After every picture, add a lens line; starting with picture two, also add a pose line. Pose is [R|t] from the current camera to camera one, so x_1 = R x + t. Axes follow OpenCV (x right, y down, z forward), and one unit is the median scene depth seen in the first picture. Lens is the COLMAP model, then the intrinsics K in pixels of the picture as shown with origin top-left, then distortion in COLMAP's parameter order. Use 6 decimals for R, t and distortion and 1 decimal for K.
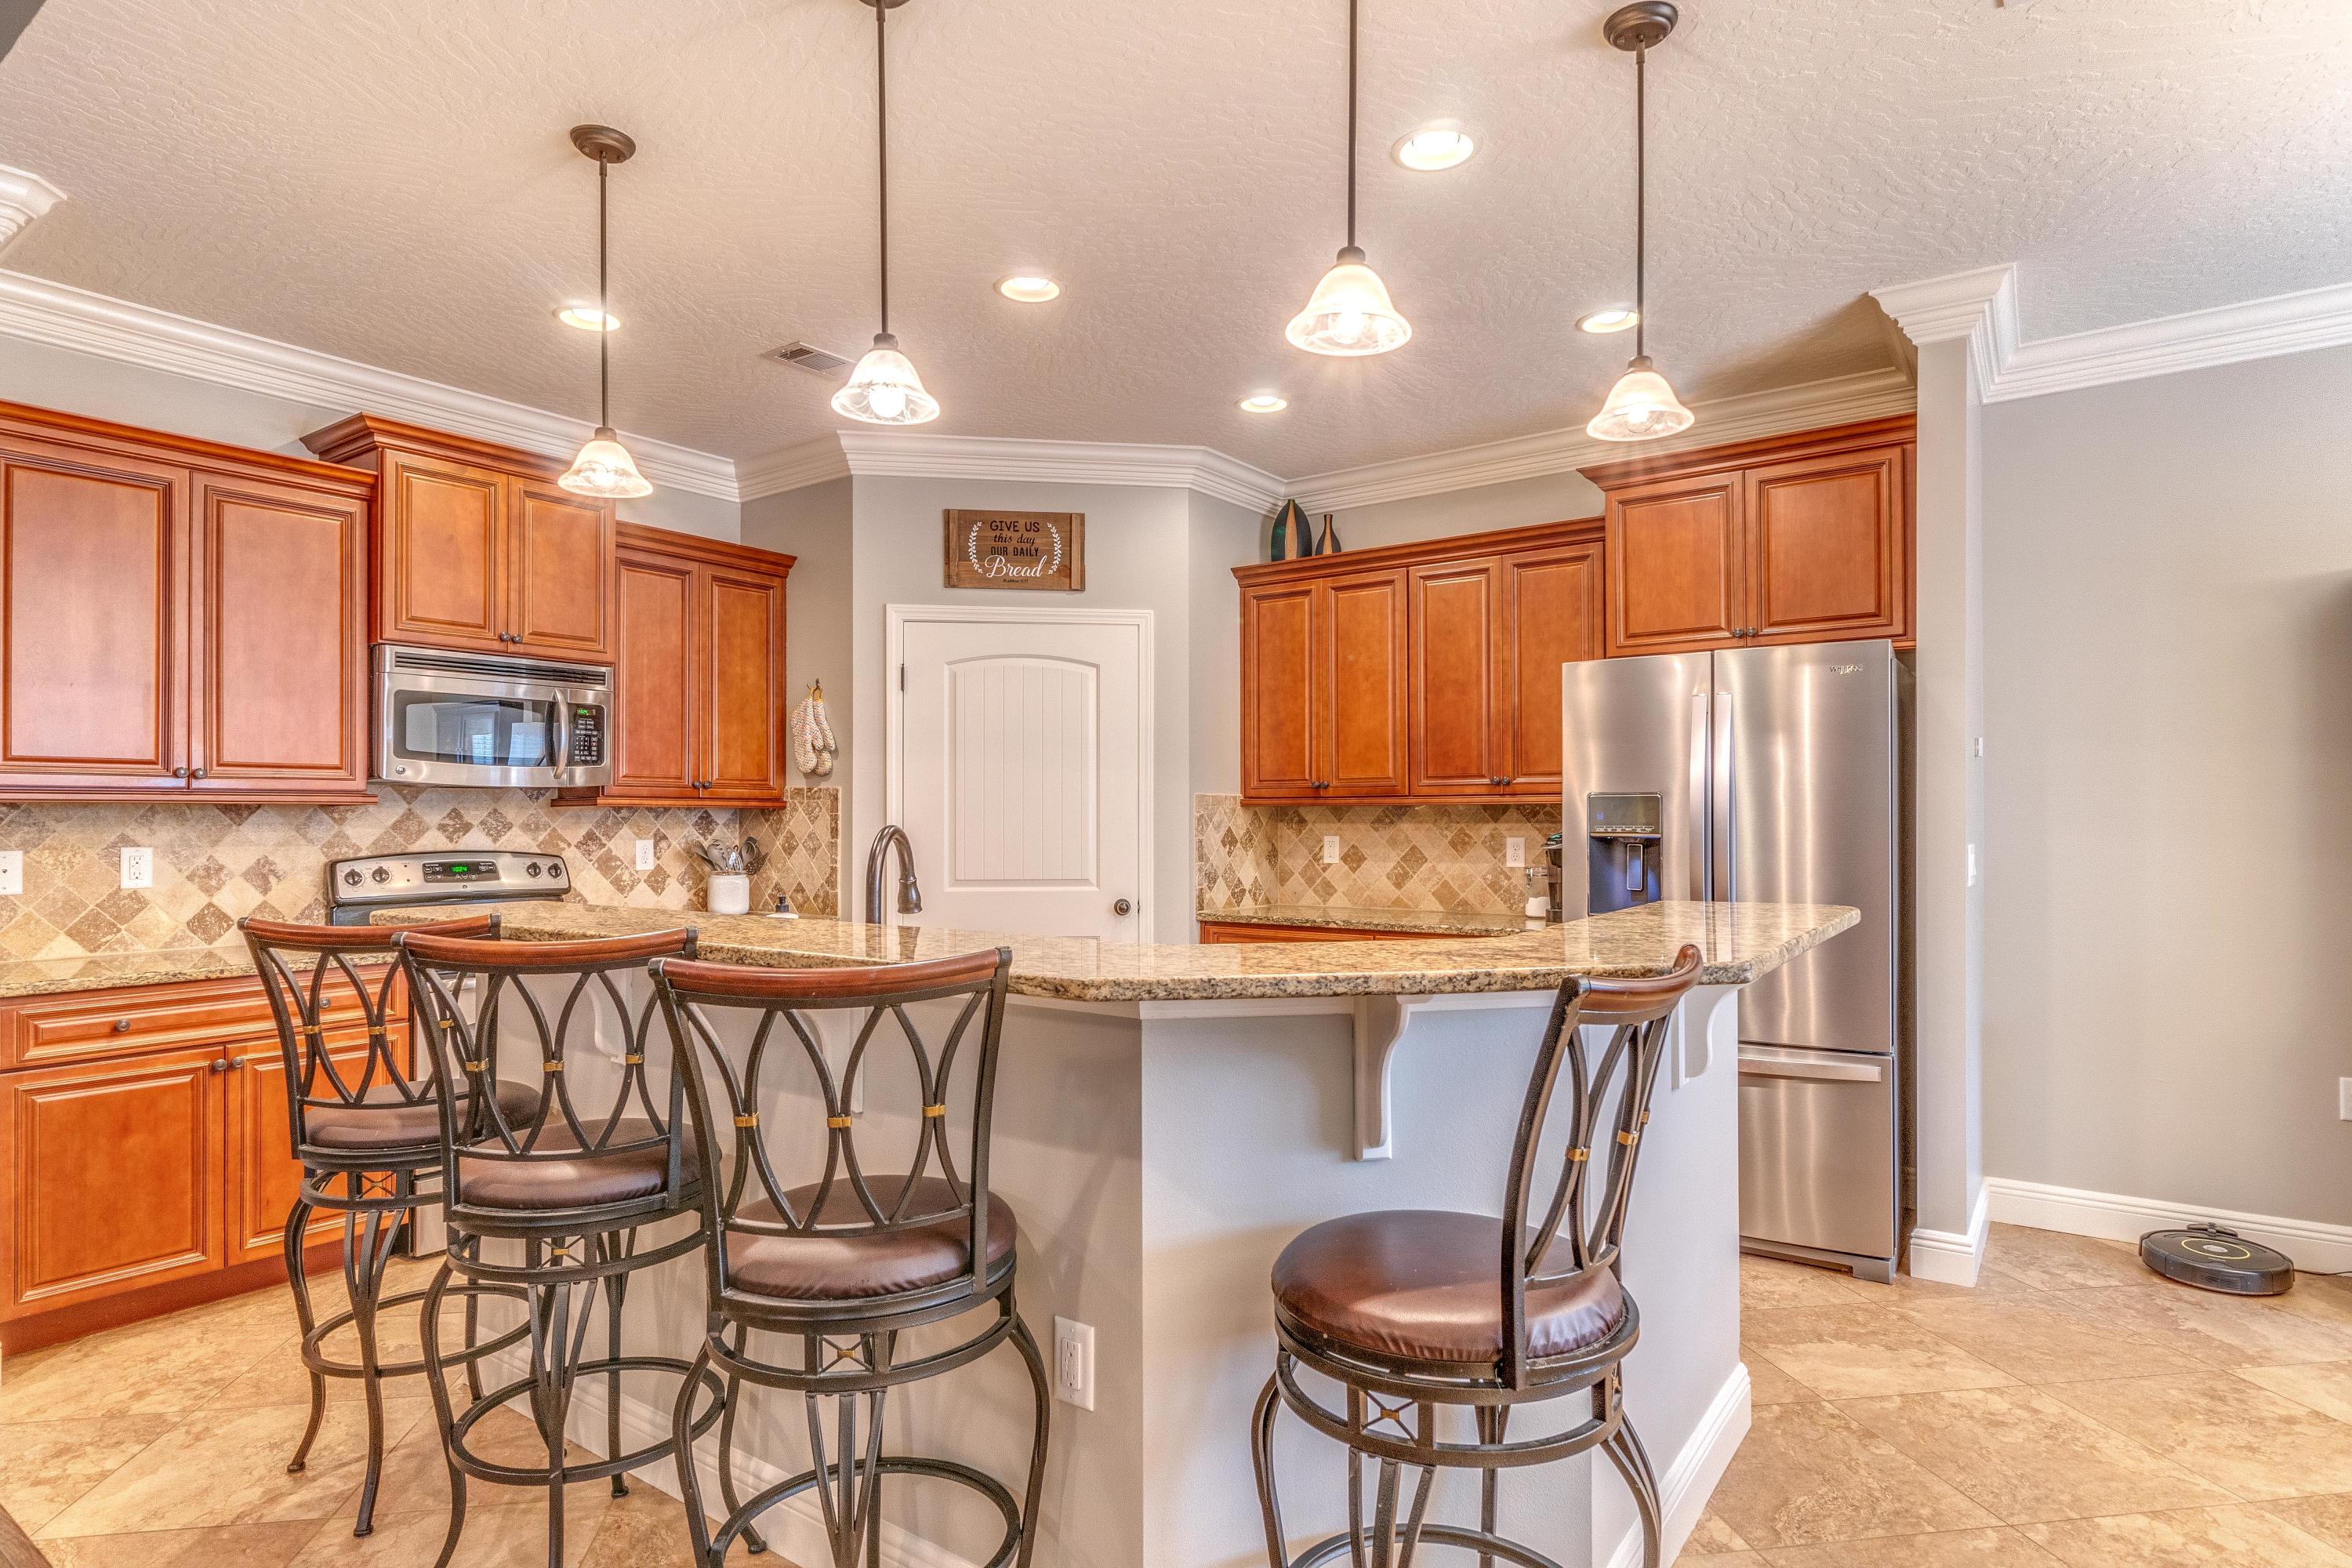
lens RADIAL K [[1270.9, 0, 1180.5], [0, 1270.9, 801.8], [0, 0, 1]] dist [-0.004044, -0.000099]
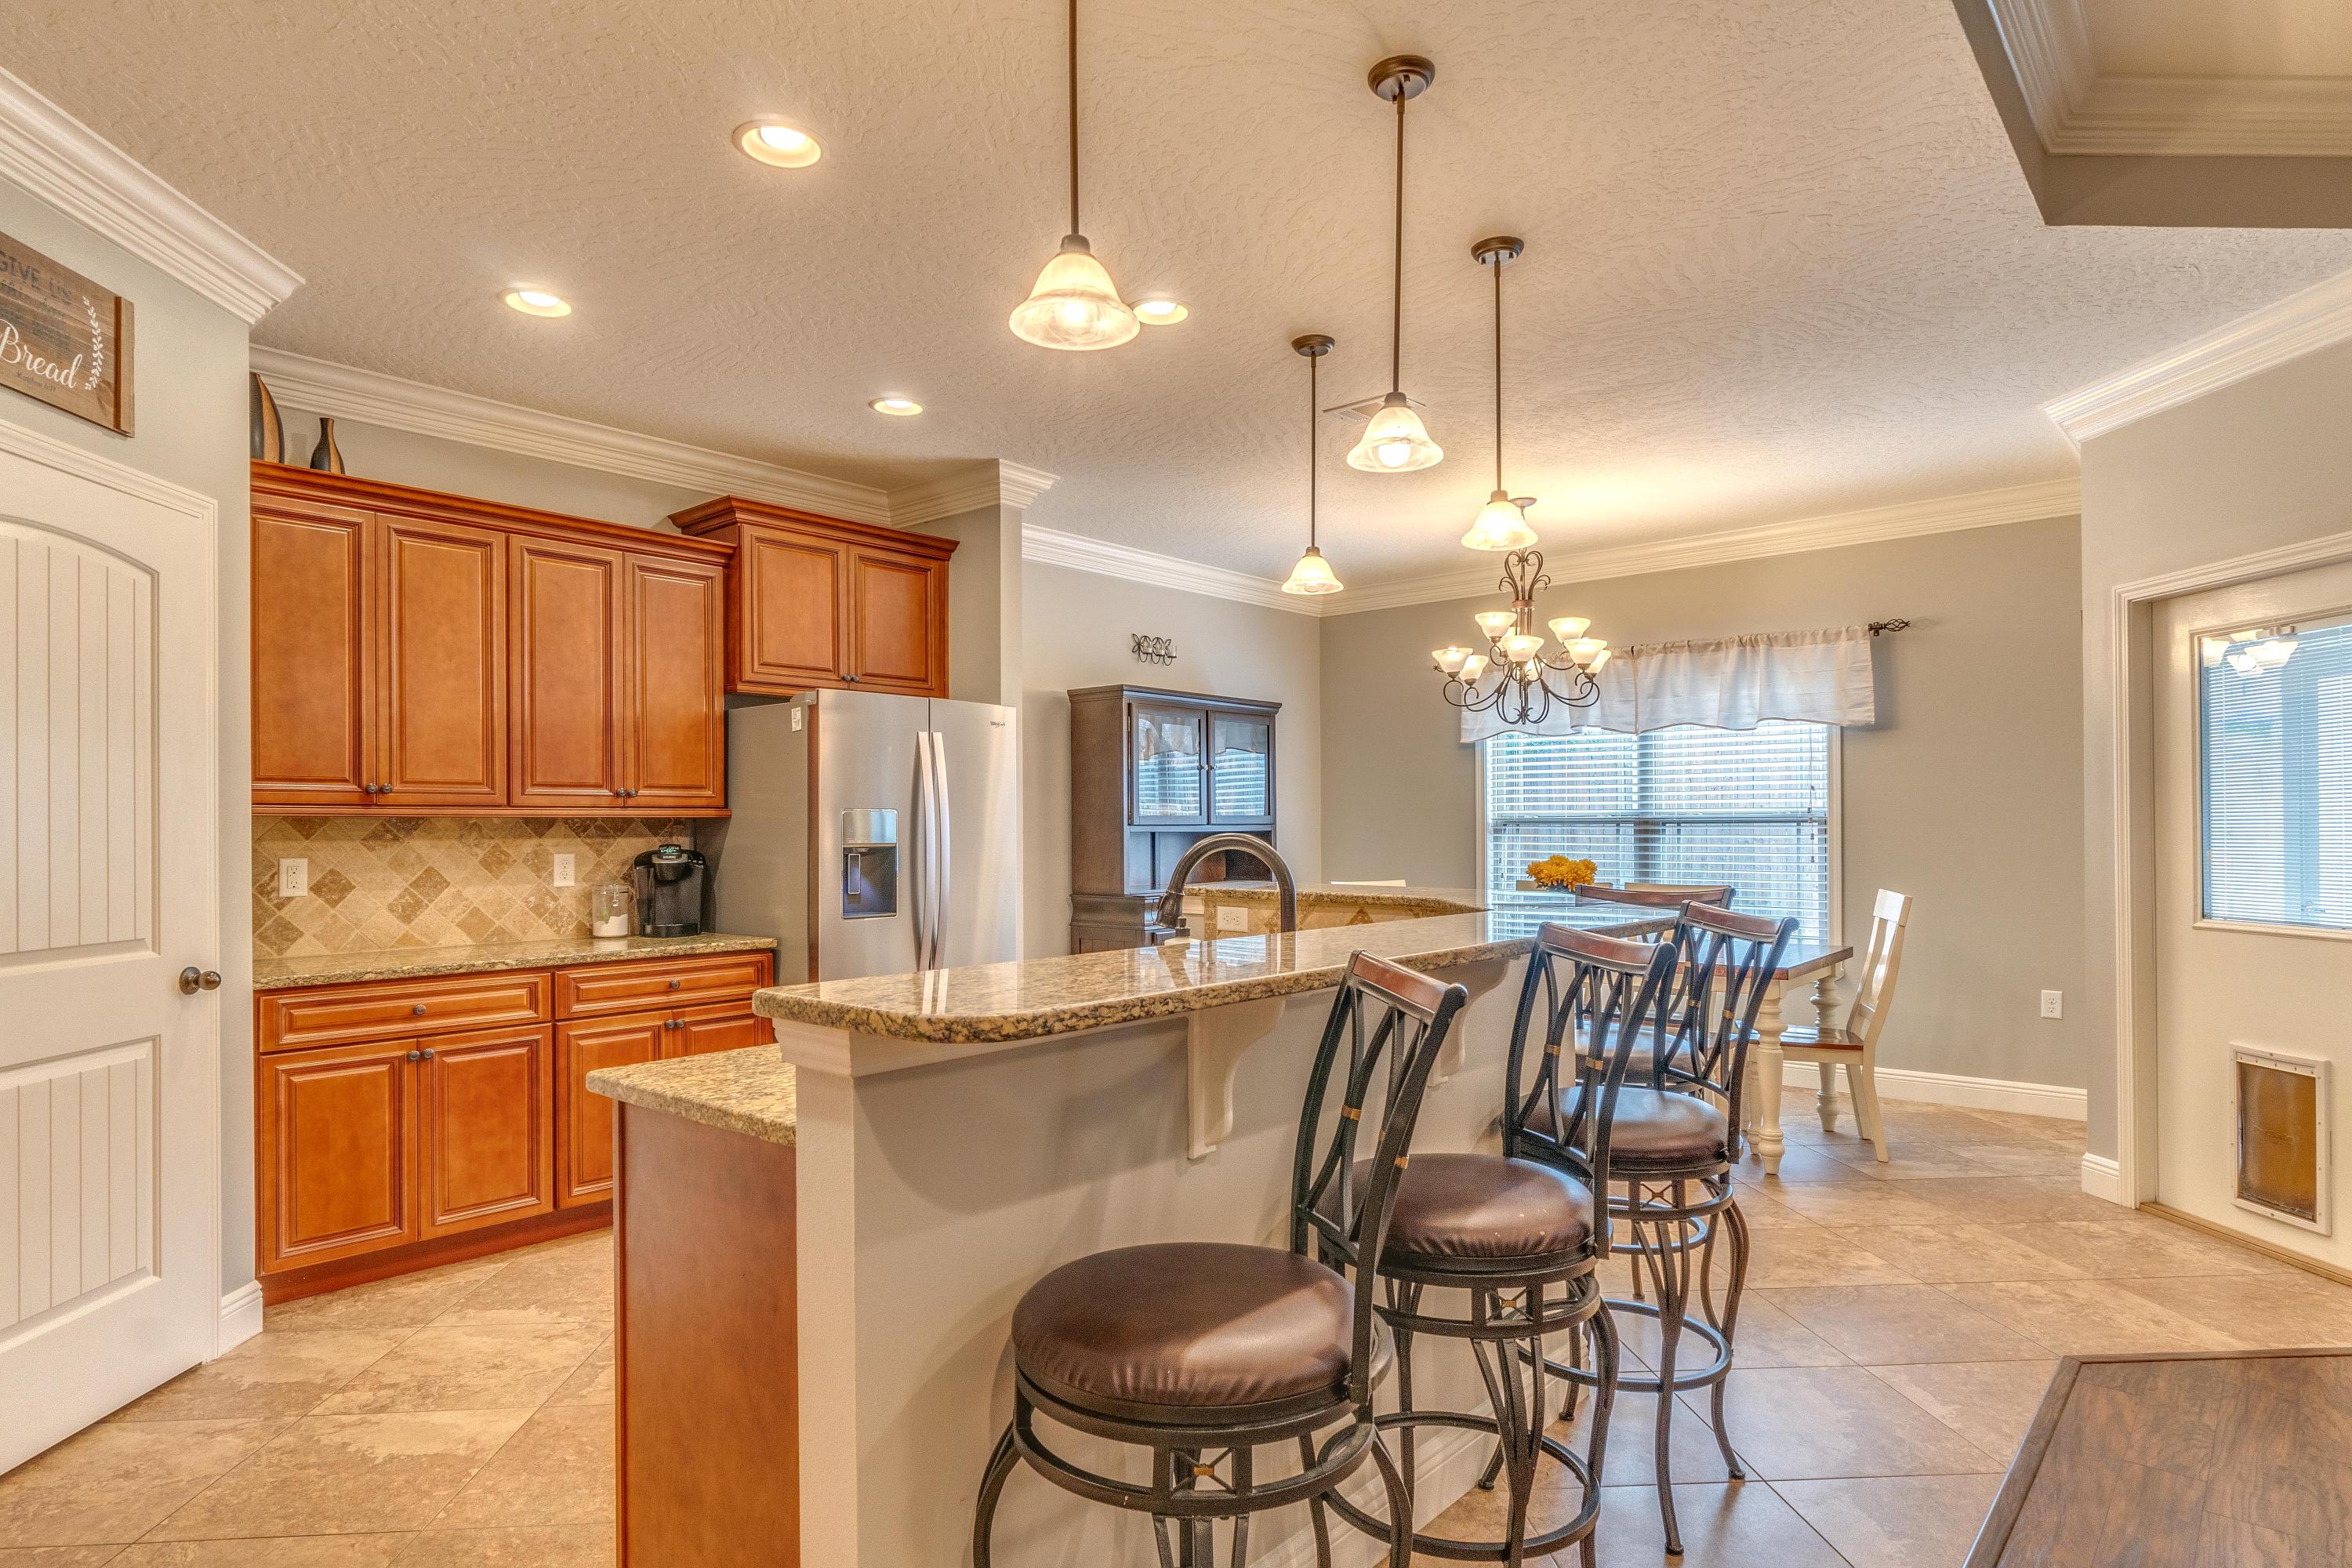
lens RADIAL K [[1270.9, 0, 1177.3], [0, 1270.9, 804.4], [0, 0, 1]] dist [-0.004044, -0.000099]
pose [[0.084861, 0.022147, 0.996147, -0.606139], [-0.006521, 0.999744, -0.021671, 0.009305], [-0.996371, -0.004657, 0.084983, 0.480425]]
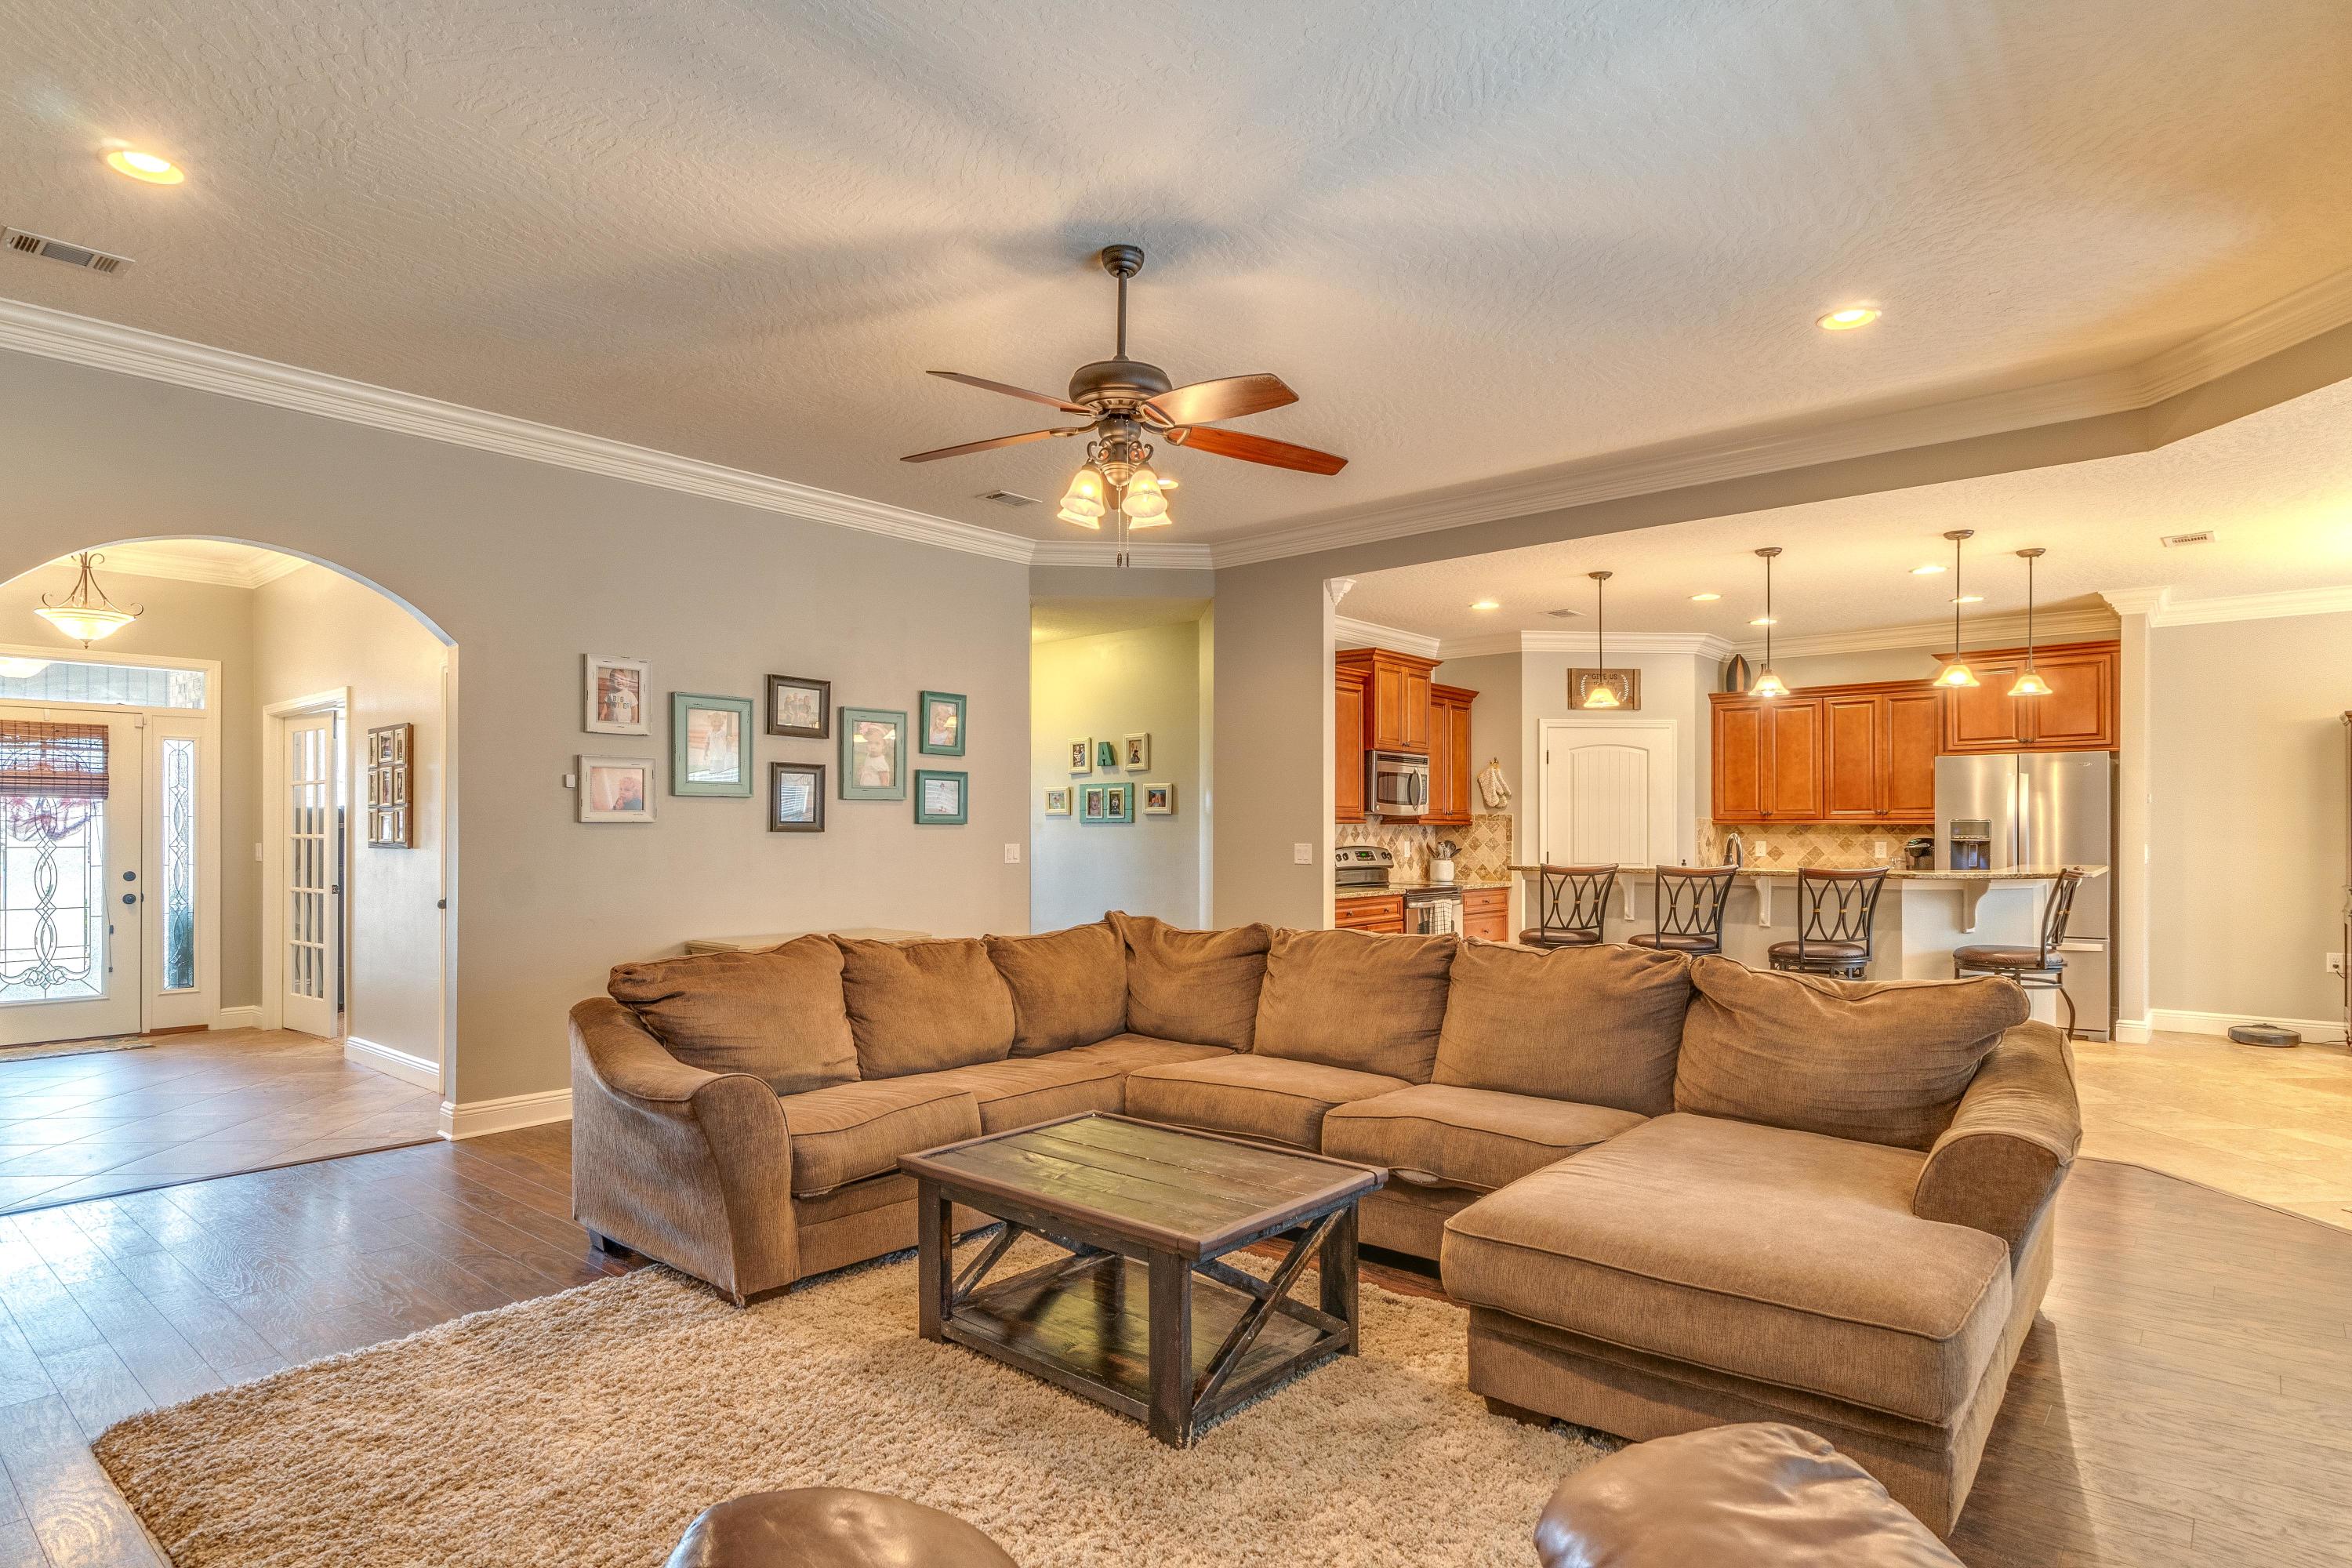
lens RADIAL K [[1270.9, 0, 1152.4], [0, 1270.9, 820.5], [0, 0, 1]] dist [-0.004044, -0.000099]
pose [[0.995774, 0.002882, -0.091798, -0.625009], [-0.002192, 0.999969, 0.007615, -0.015200], [0.091817, -0.007382, 0.995749, -0.943772]]
